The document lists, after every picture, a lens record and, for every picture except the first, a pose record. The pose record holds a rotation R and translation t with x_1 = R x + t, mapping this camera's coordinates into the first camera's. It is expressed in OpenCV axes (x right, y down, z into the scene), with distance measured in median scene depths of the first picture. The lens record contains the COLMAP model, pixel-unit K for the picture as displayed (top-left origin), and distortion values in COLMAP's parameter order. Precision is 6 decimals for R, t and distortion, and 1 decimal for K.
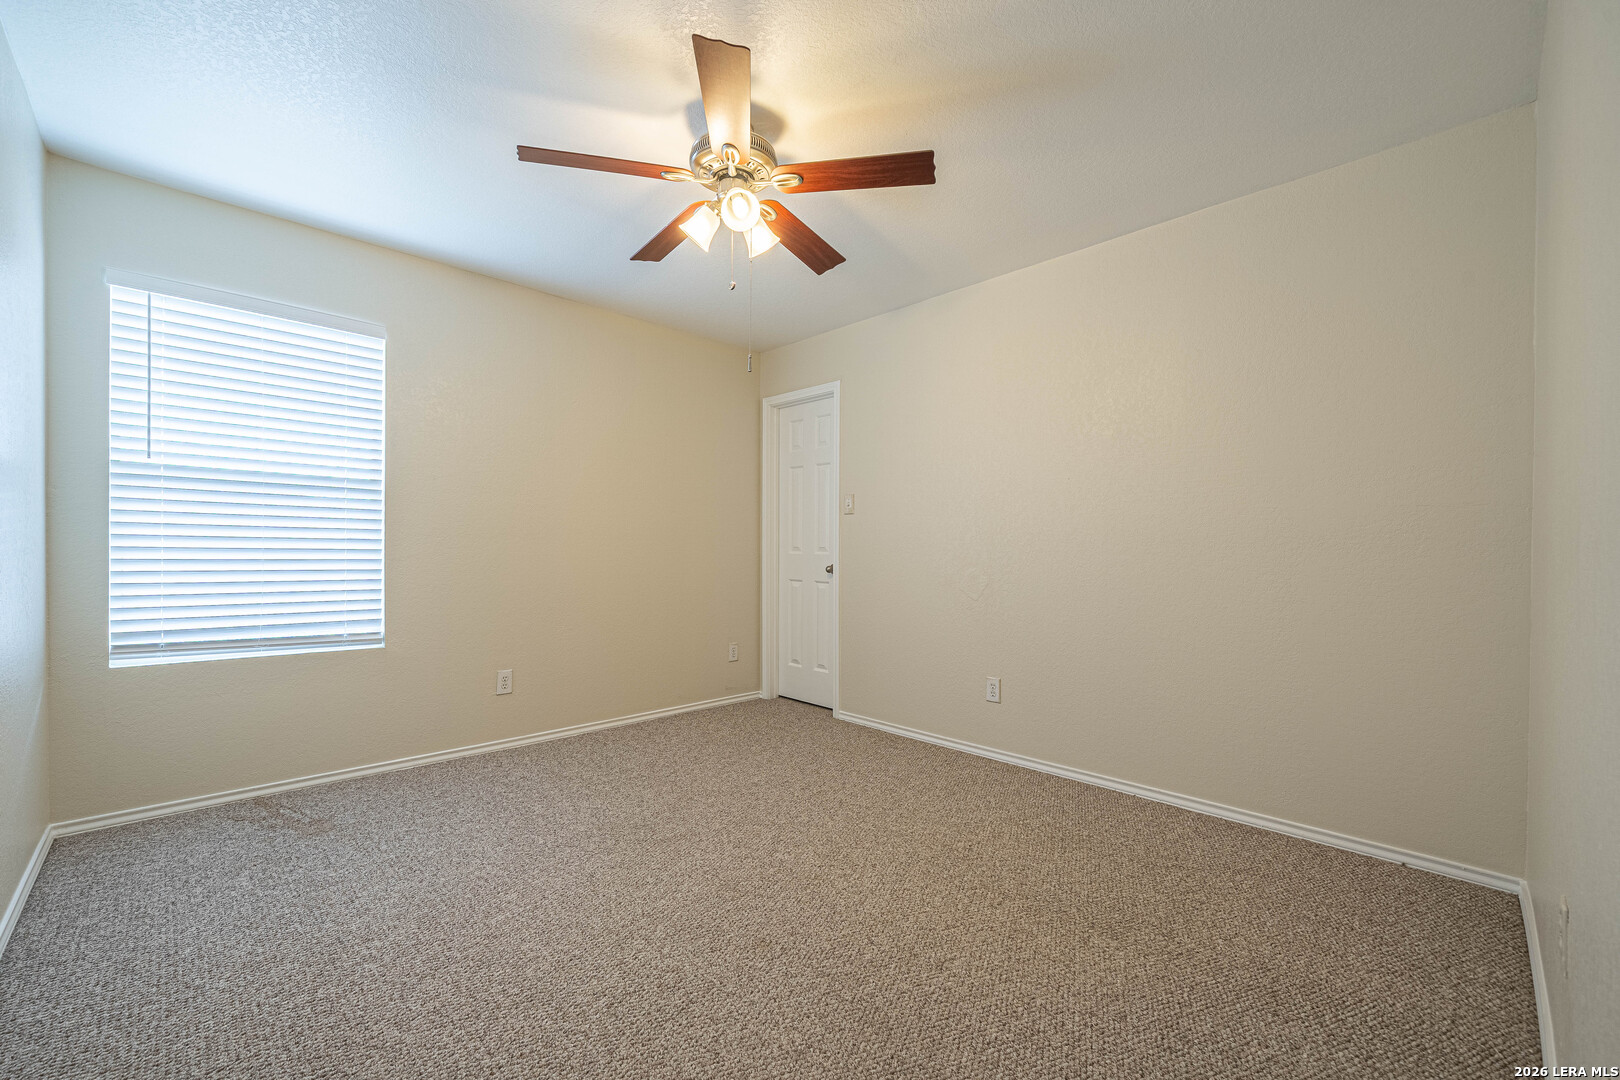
lens RADIAL K [[641.1, 0, 801.6], [0, 641.1, 550.7], [0, 0, 1]] dist [-0.000946, -0.000085]
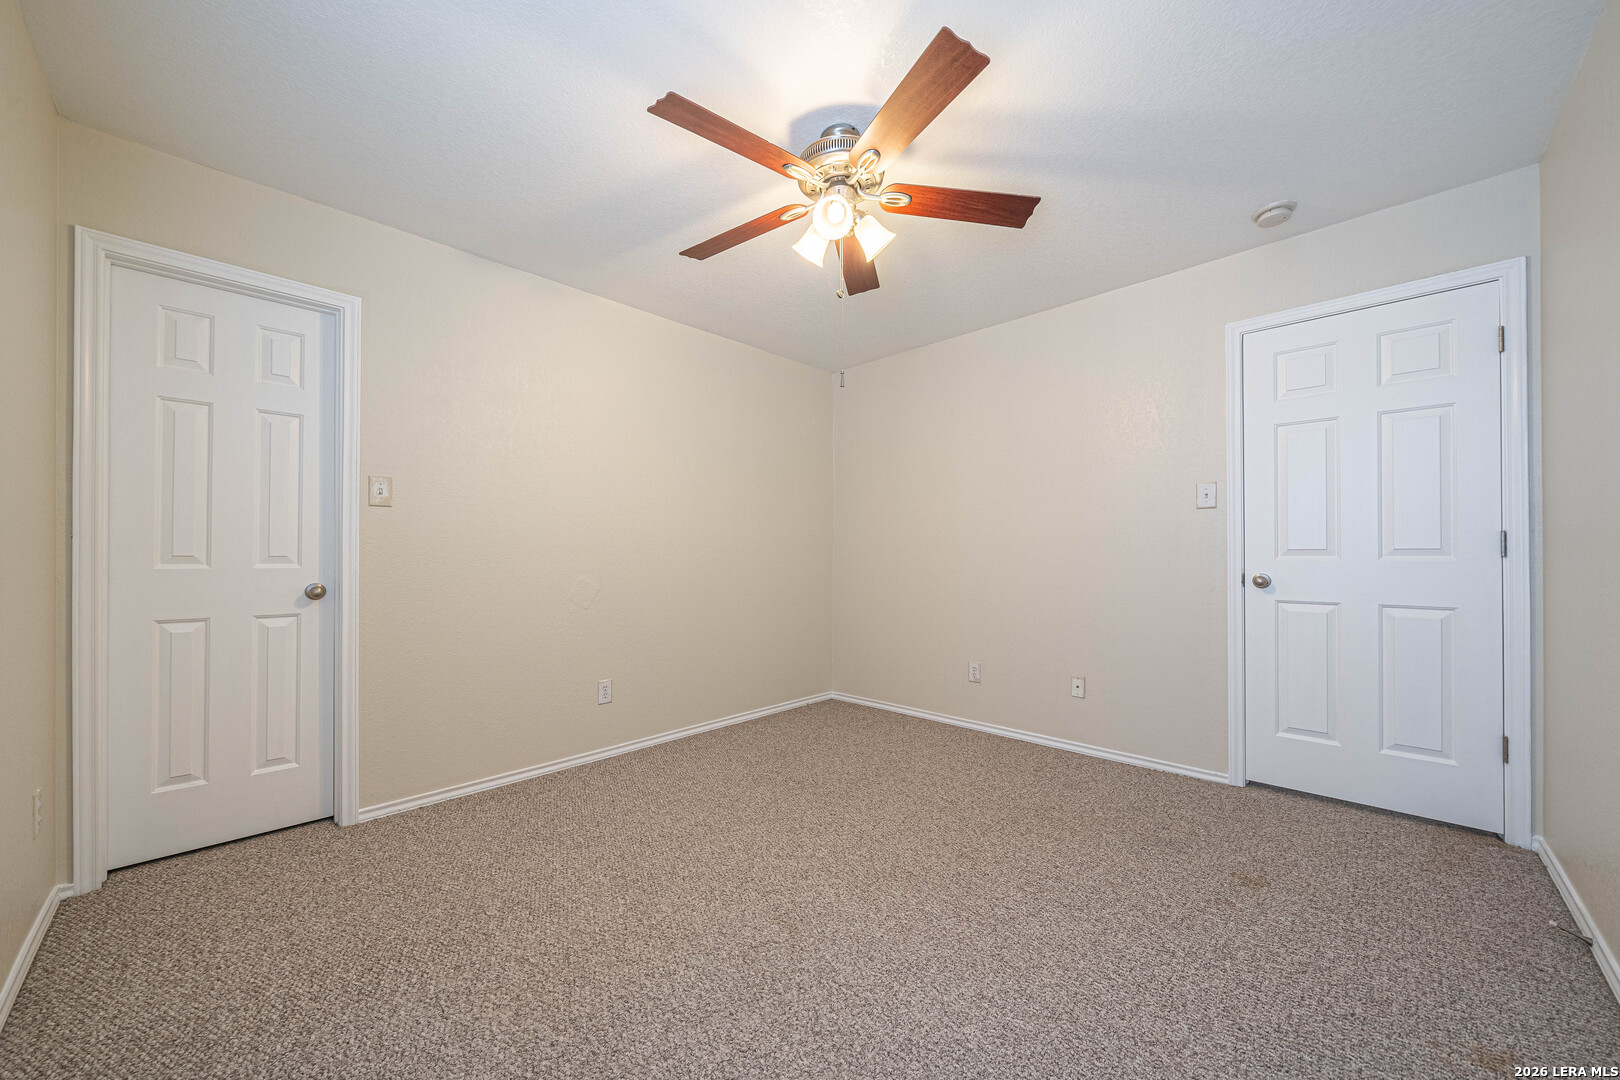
lens RADIAL K [[582.1, 0, 795.5], [0, 582.1, 549.7], [0, 0, 1]] dist [-0.002171, -0.000087]
pose [[-0.008814, 0.003517, 0.999955, -0.534746], [0.003793, 0.999987, -0.003484, -0.008286], [-0.999954, 0.003762, -0.008827, 0.571871]]
